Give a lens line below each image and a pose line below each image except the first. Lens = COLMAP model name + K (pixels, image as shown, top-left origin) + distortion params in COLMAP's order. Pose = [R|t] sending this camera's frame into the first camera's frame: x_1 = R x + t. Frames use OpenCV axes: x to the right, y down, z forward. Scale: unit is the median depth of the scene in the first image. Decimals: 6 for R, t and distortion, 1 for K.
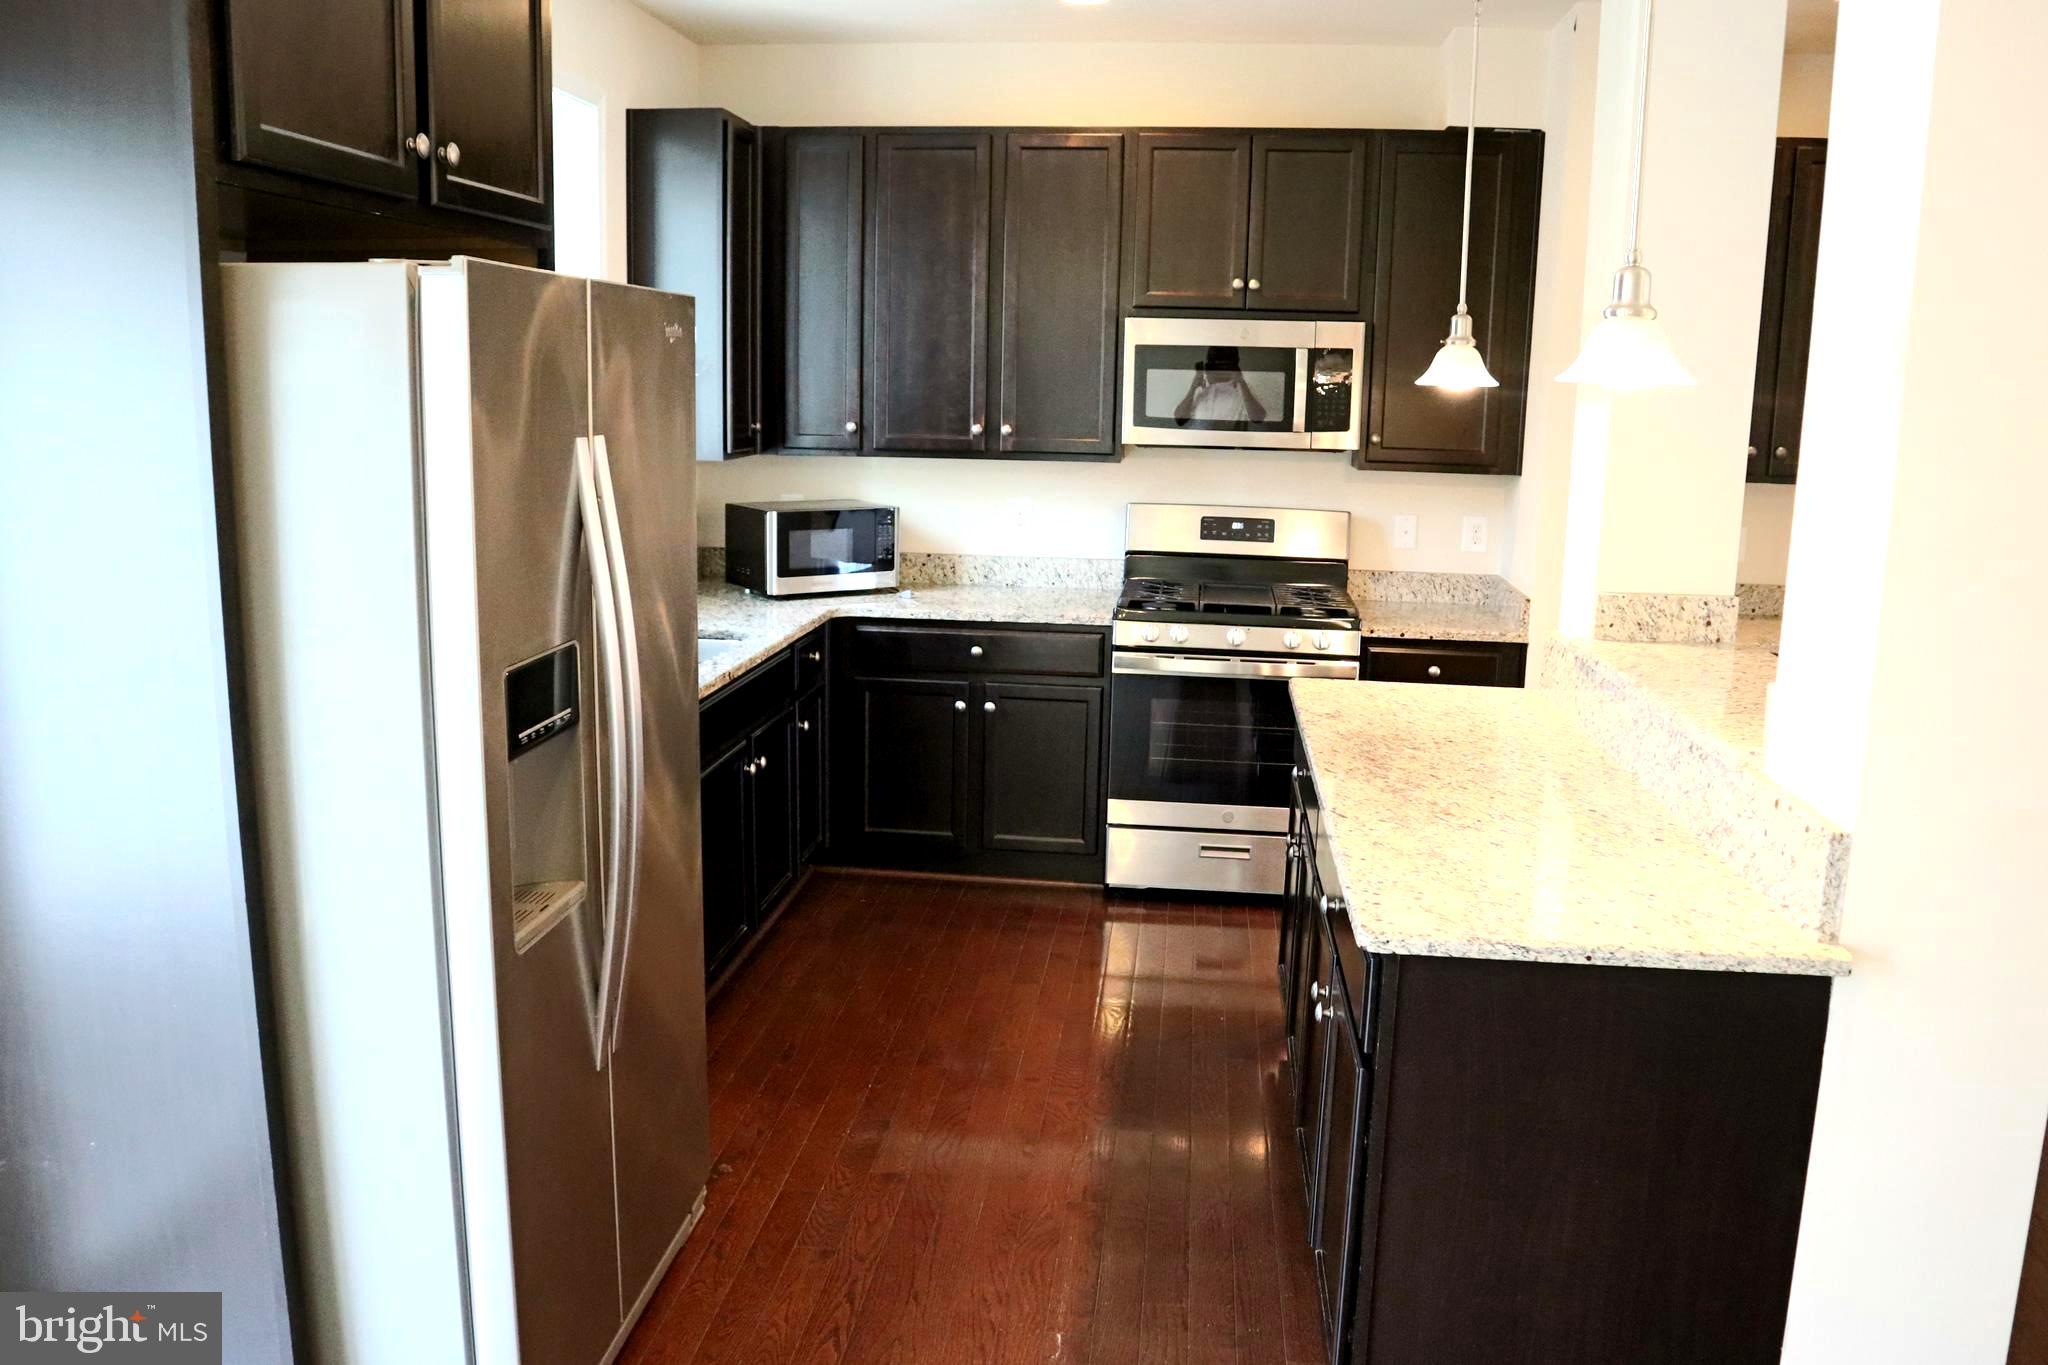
lens RADIAL K [[1606.6, 0, 978.8], [0, 1606.6, 680.1], [0, 0, 1]] dist [-0.156354, 0.080140]
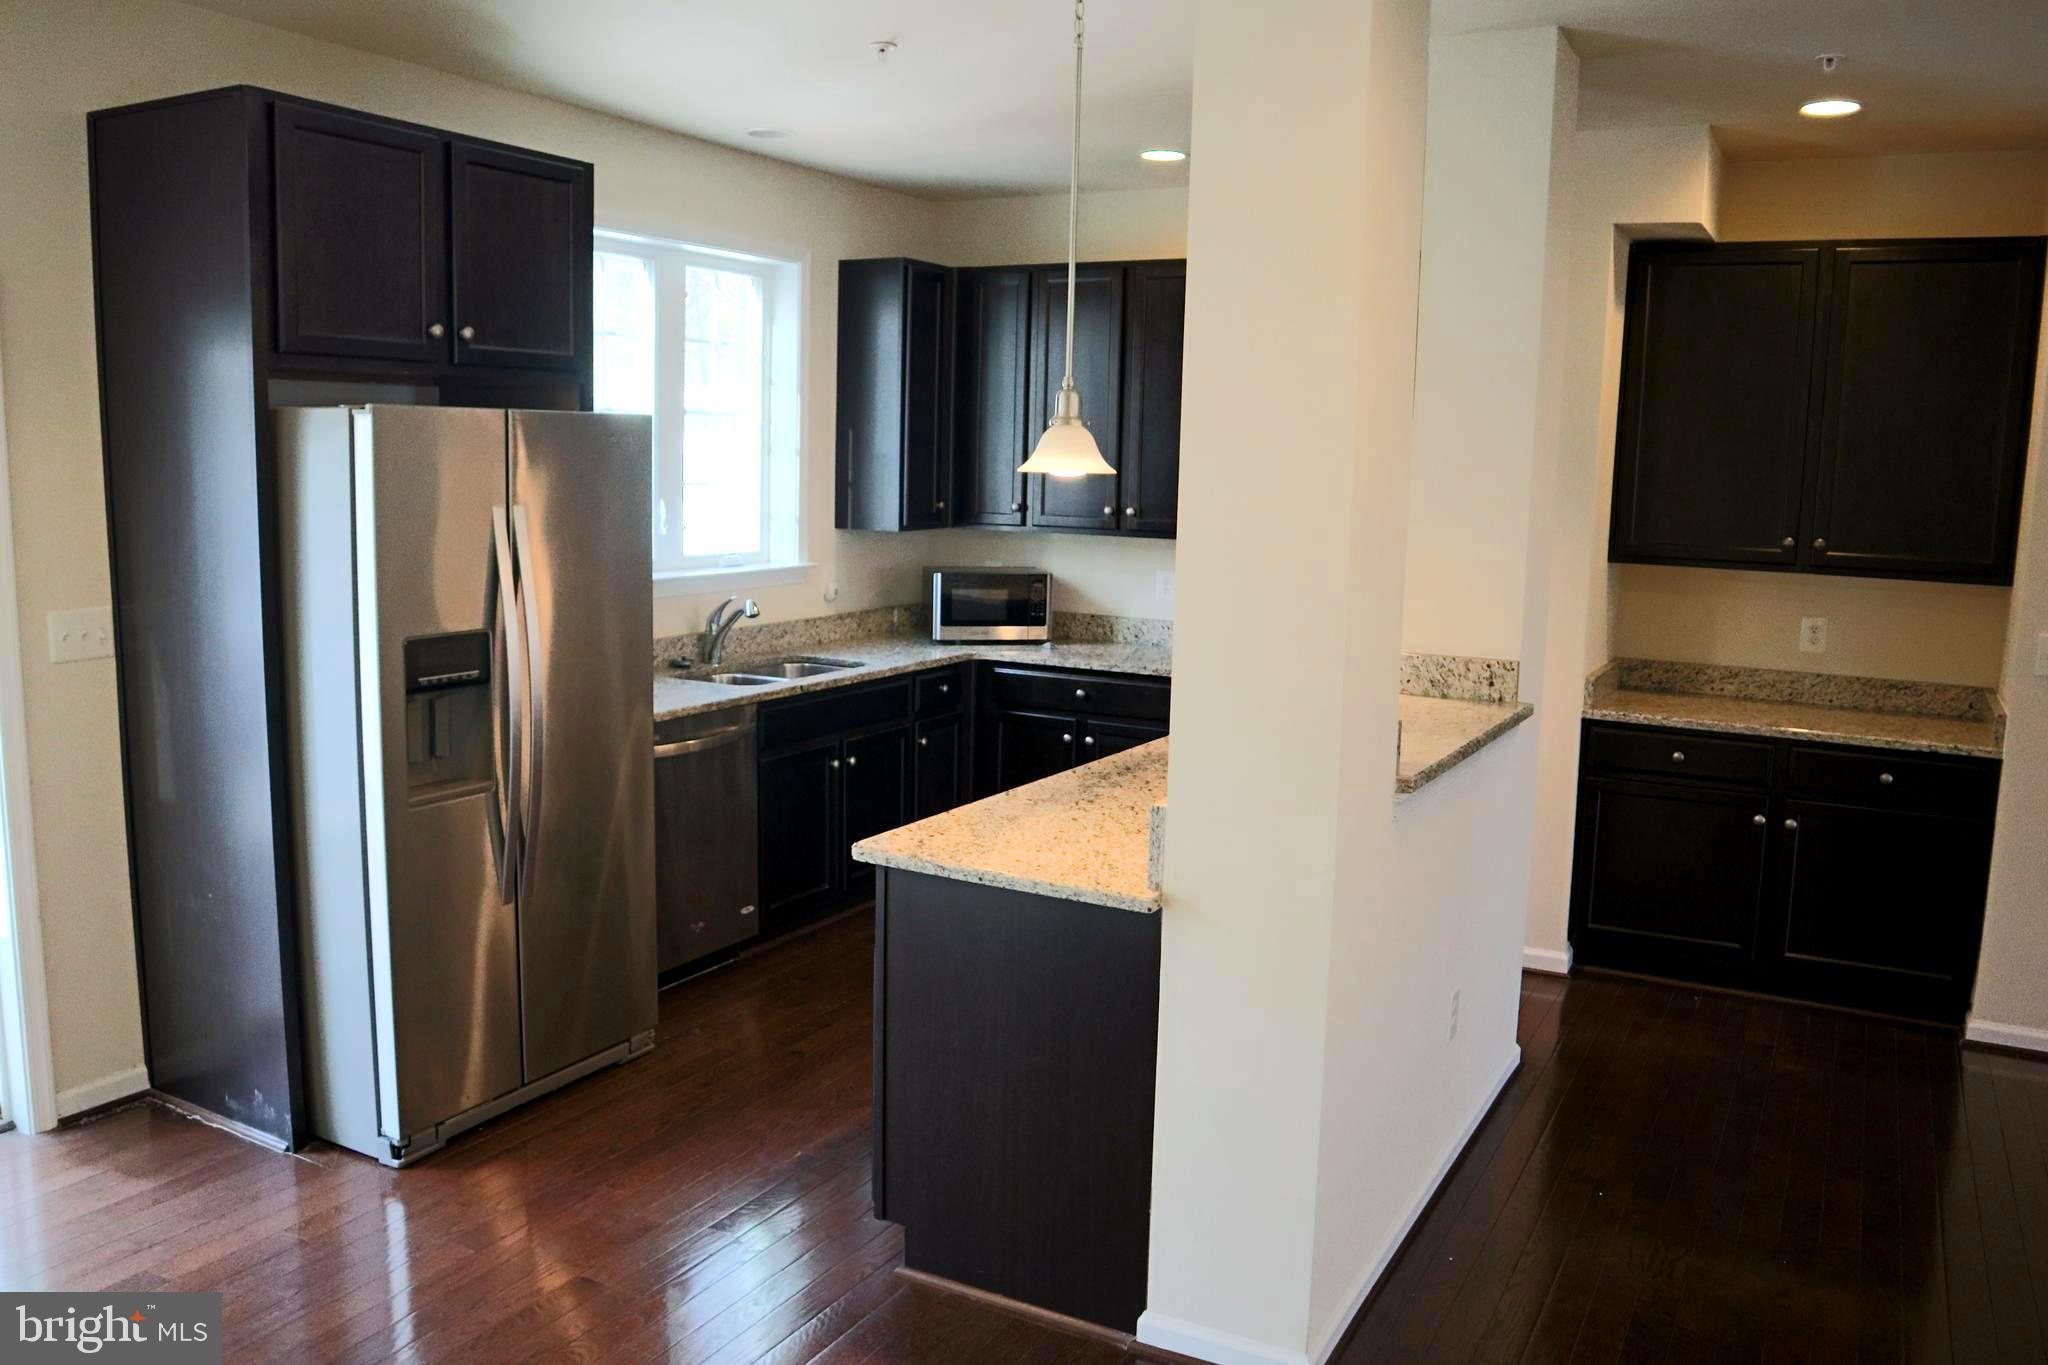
lens RADIAL K [[1604.4, 0, 981.8], [0, 1604.4, 712.4], [0, 0, 1]] dist [-0.154828, 0.080268]
pose [[0.923341, 0.063181, -0.378748, 0.410418], [-0.075062, 0.997040, -0.016669, 0.023004], [0.376574, 0.043820, 0.925350, -0.150725]]
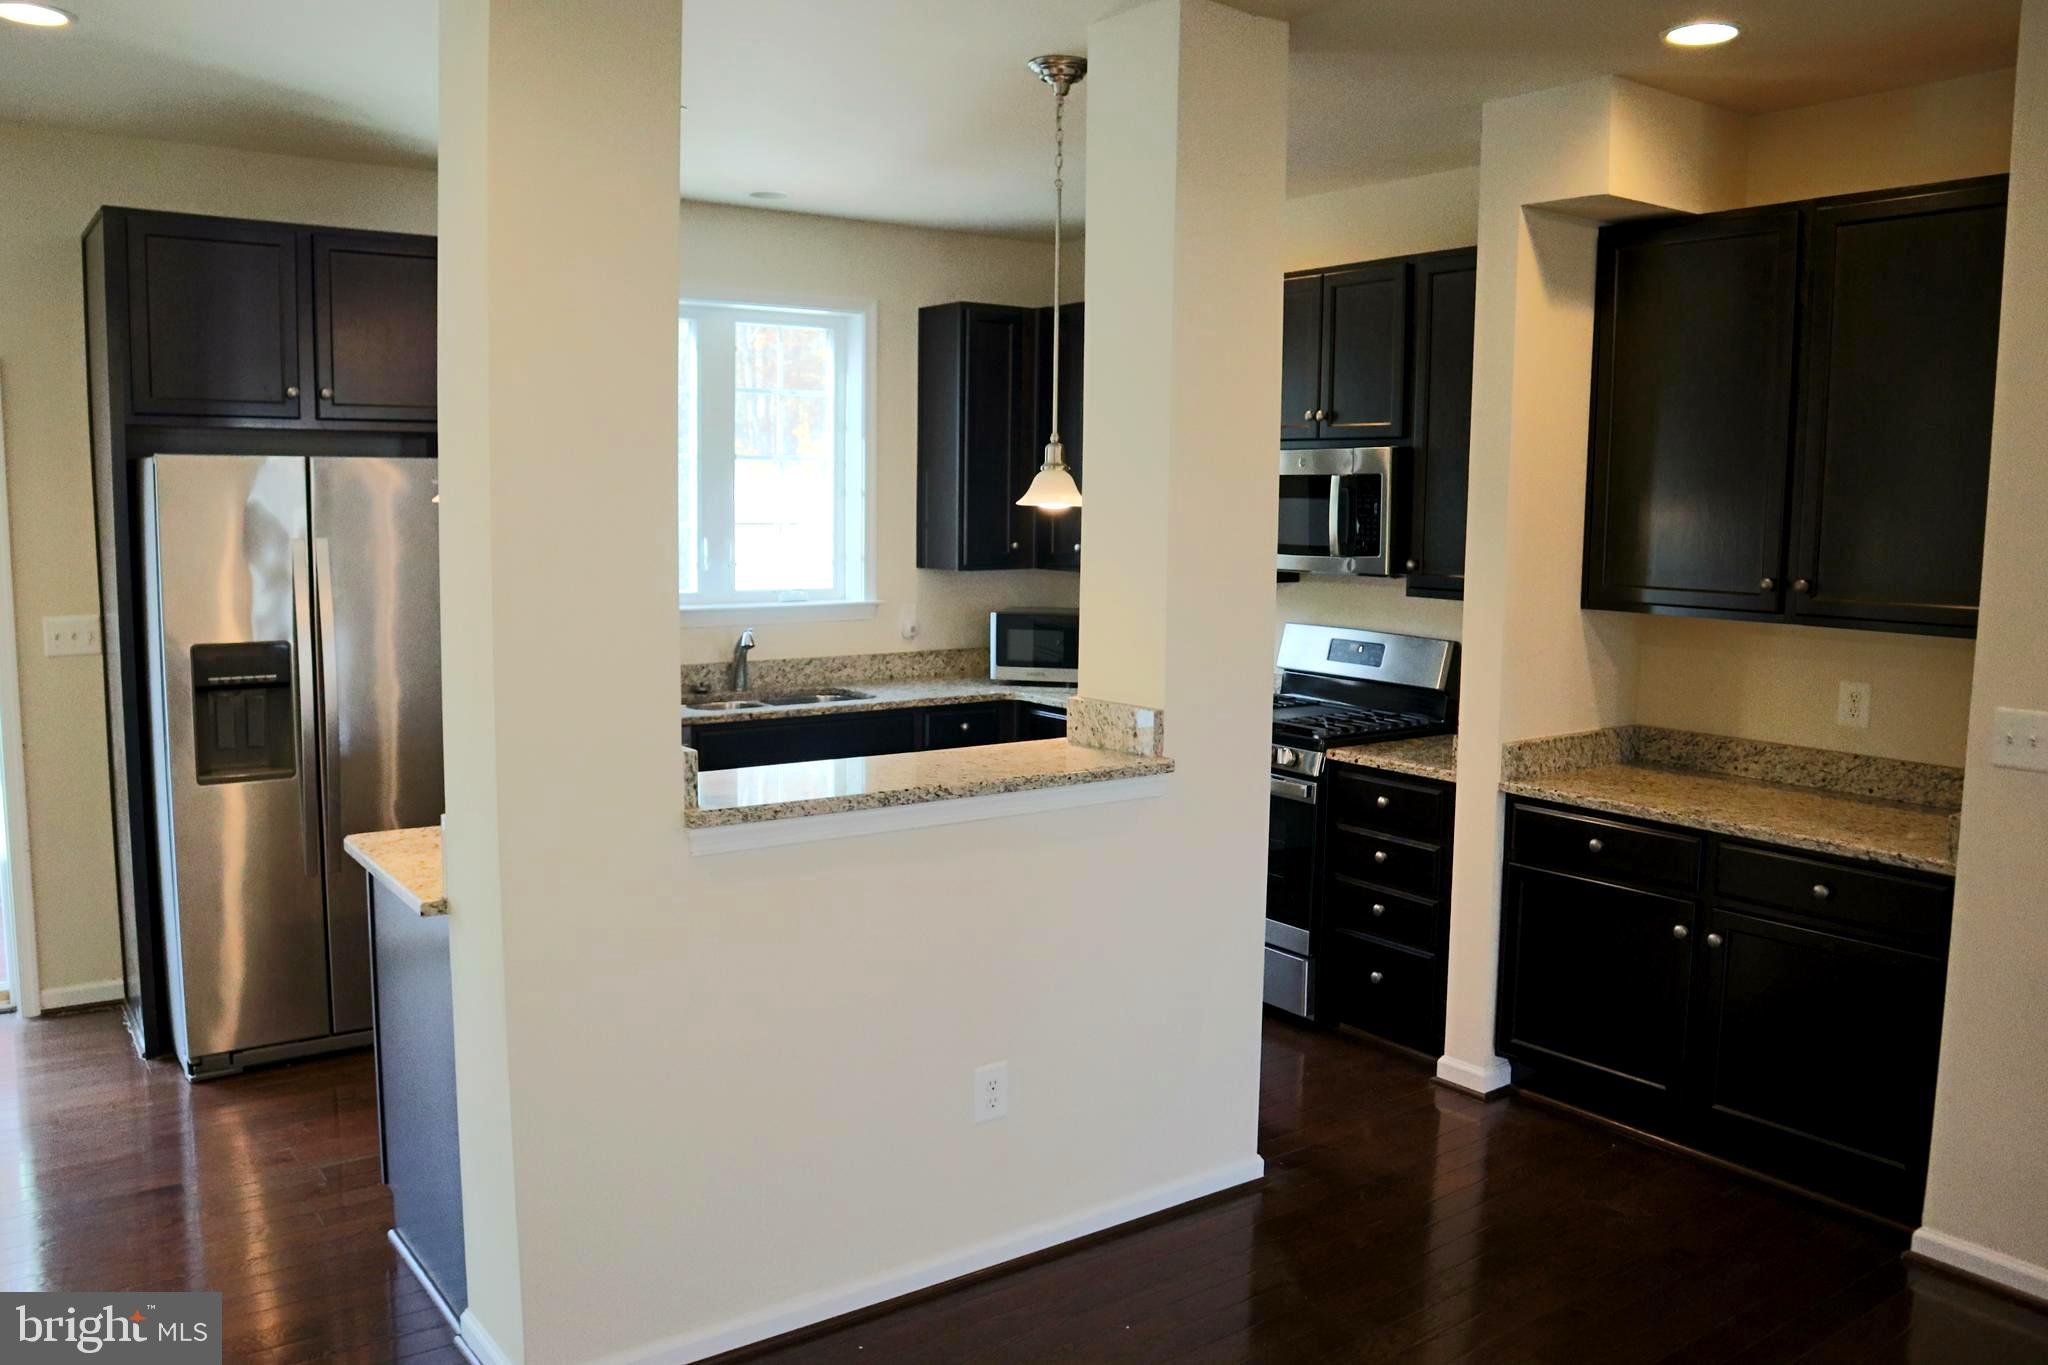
lens RADIAL K [[1606.6, 0, 978.8], [0, 1606.6, 680.1], [0, 0, 1]] dist [-0.156354, 0.080140]
pose [[0.669977, 0.073973, -0.738687, 0.850341], [-0.134241, 0.990692, -0.022545, -0.024815], [0.730144, 0.114267, 0.673671, 0.161014]]
